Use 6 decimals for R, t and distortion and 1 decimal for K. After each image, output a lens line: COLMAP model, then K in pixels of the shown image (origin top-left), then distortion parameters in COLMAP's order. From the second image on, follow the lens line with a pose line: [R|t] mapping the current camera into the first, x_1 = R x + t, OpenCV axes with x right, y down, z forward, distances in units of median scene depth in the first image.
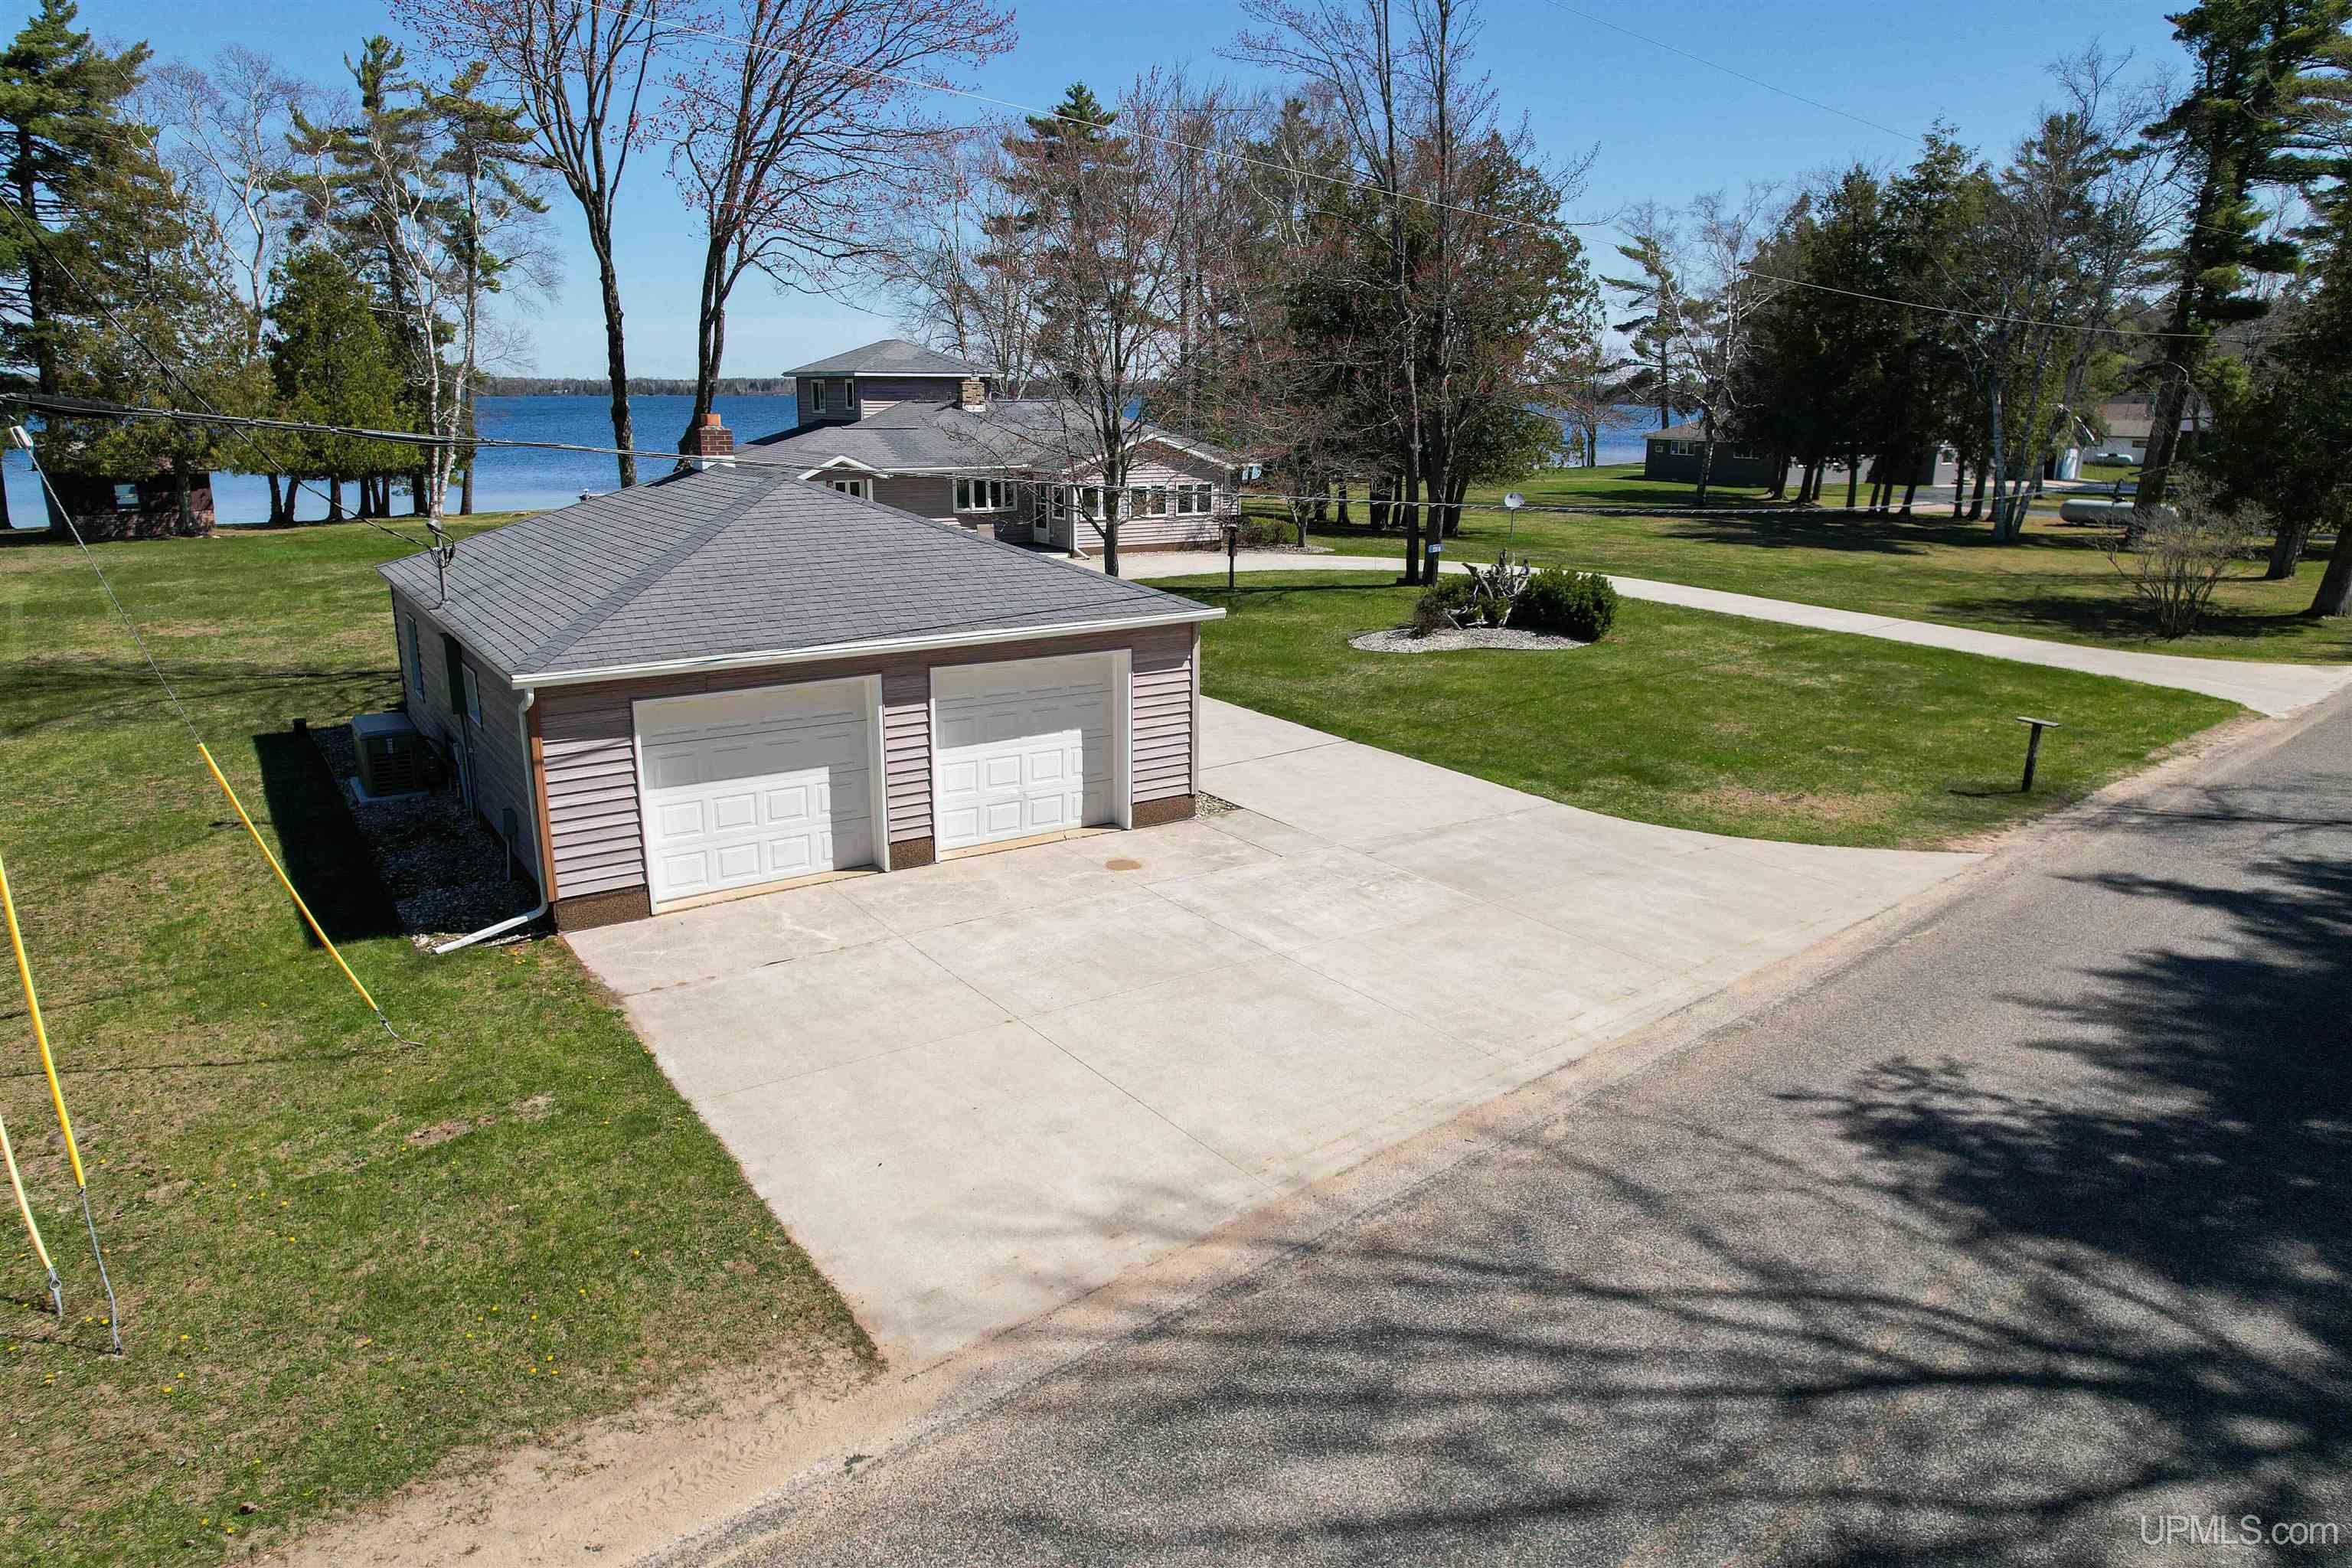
lens RADIAL K [[1490.1, 0, 1183.4], [0, 1490.1, 784.5], [0, 0, 1]] dist [-0.066675, 0.054143]
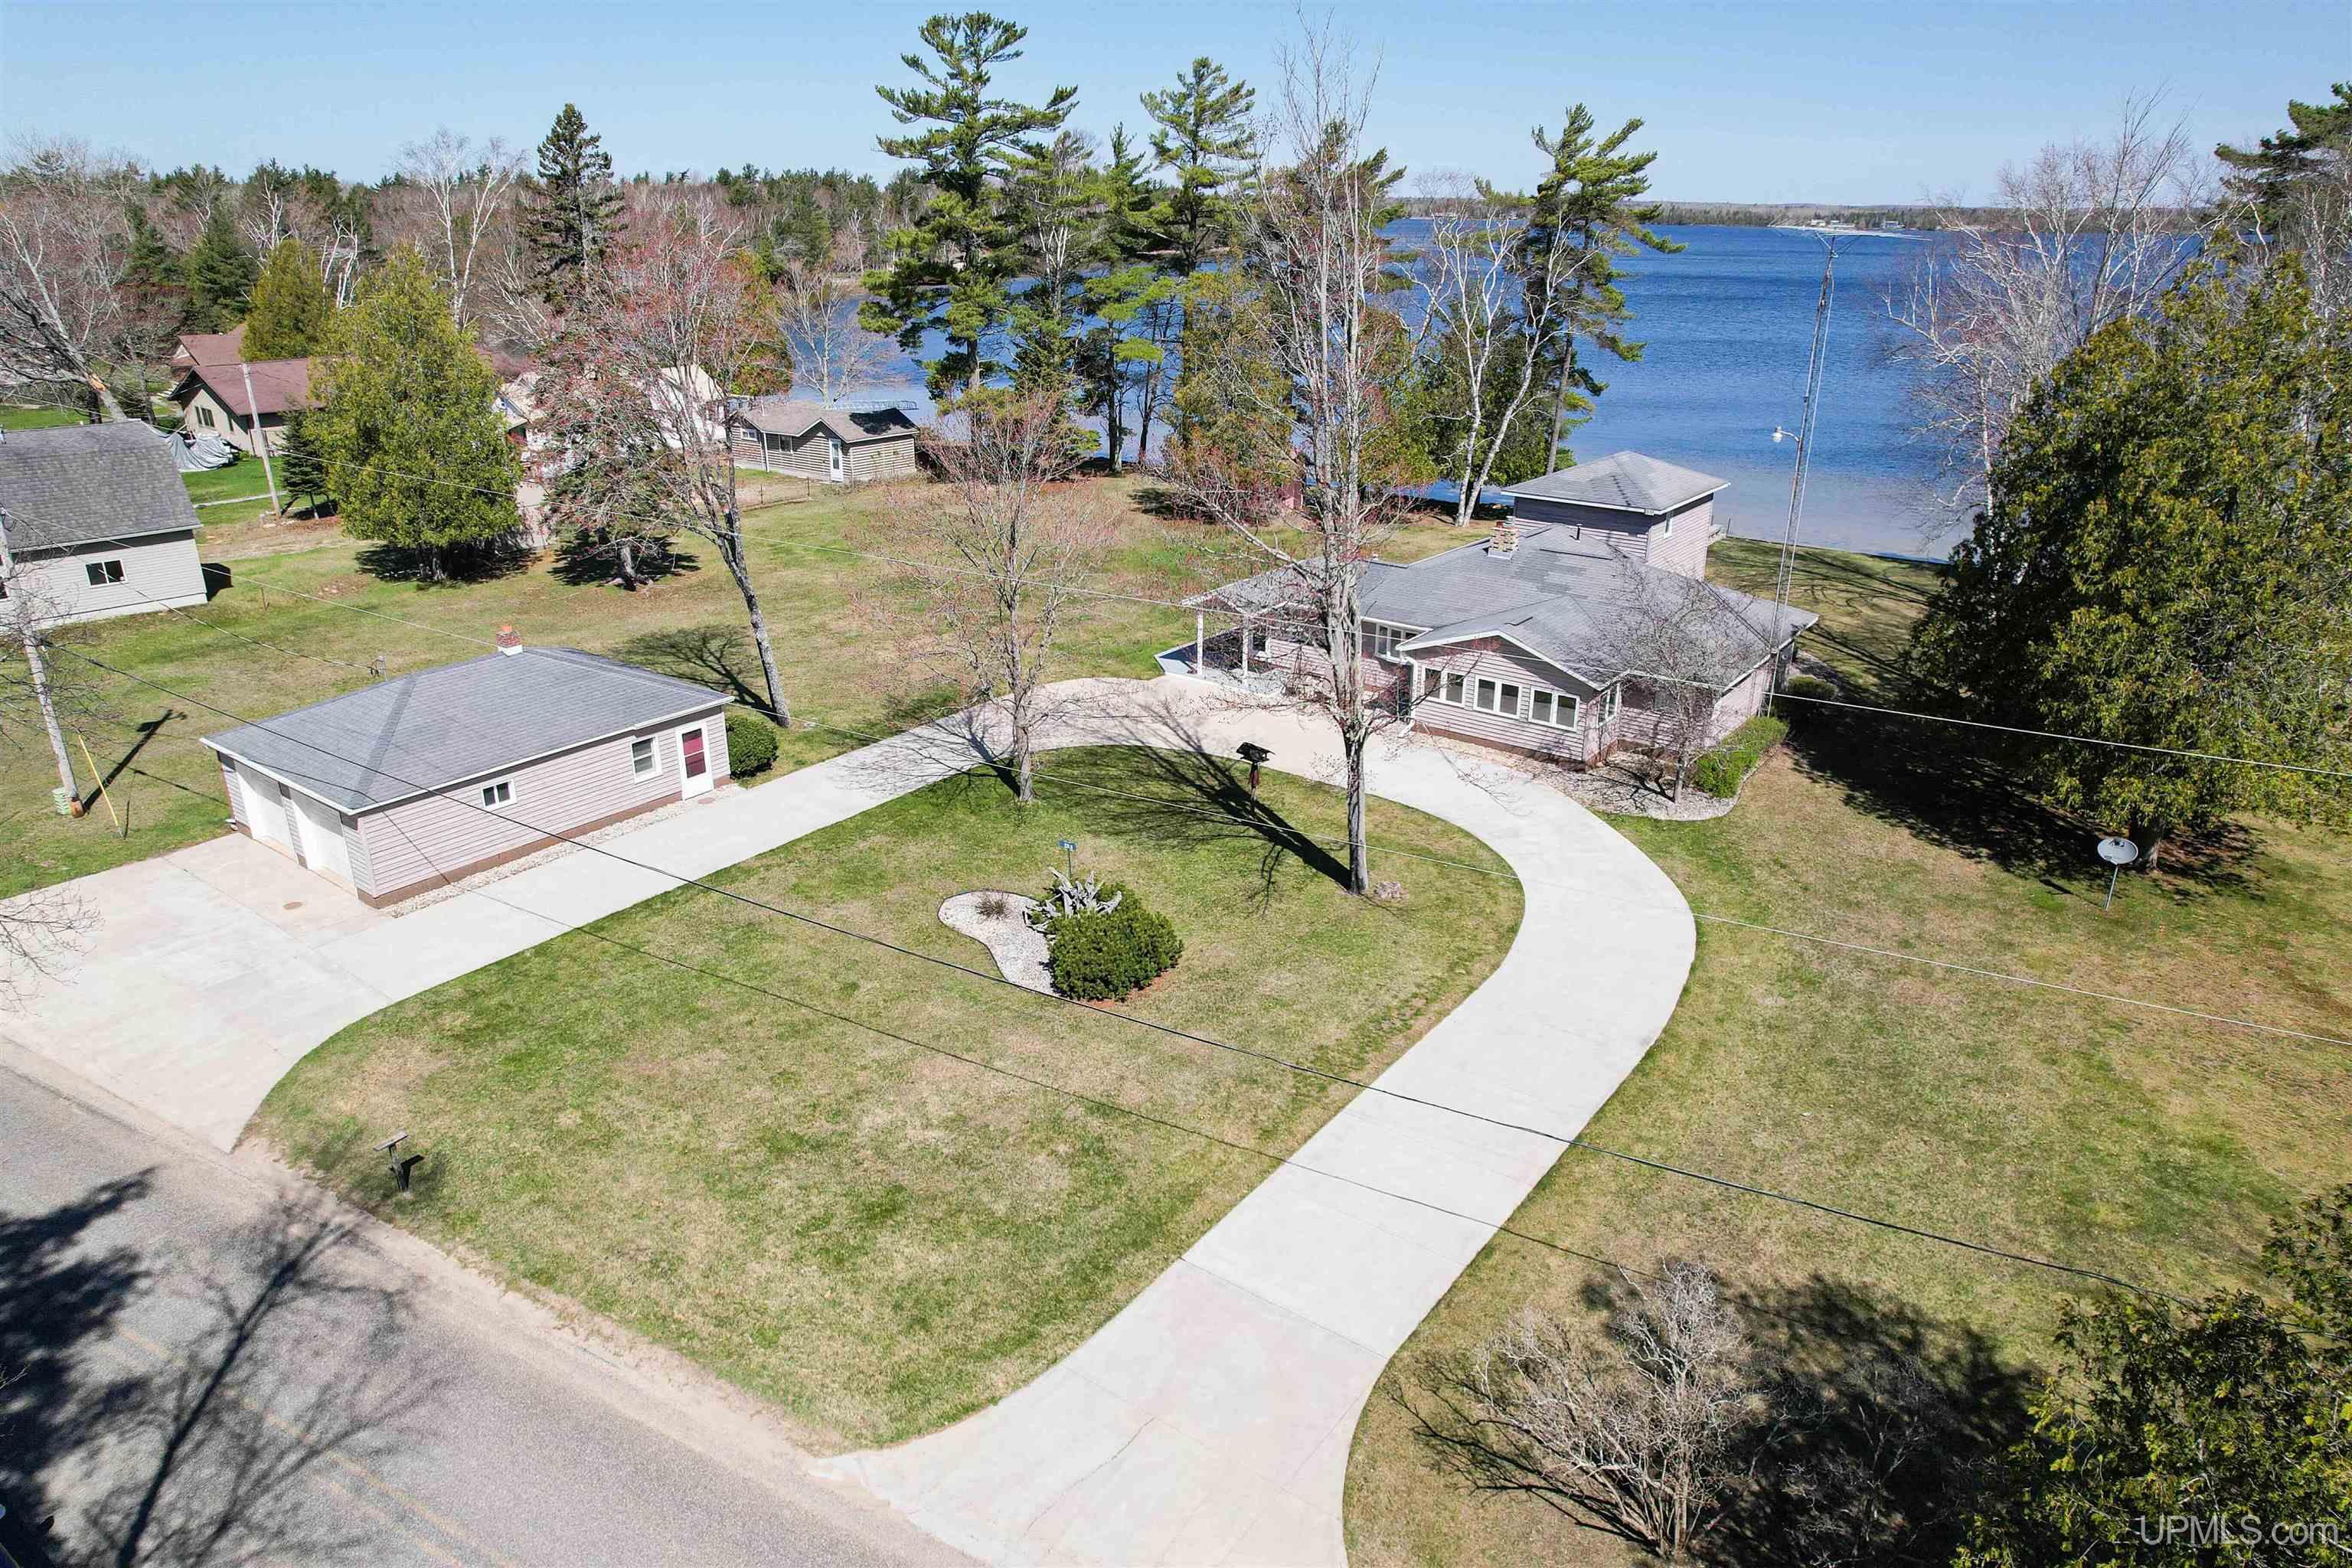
lens RADIAL K [[1490.1, 0, 1194.9], [0, 1490.1, 779.4], [0, 0, 1]] dist [-0.066675, 0.054143]
pose [[0.327119, 0.338410, -0.882310, 0.744276], [-0.245967, 0.931987, 0.266271, -0.339691], [0.912411, 0.129917, 0.388109, 0.464416]]
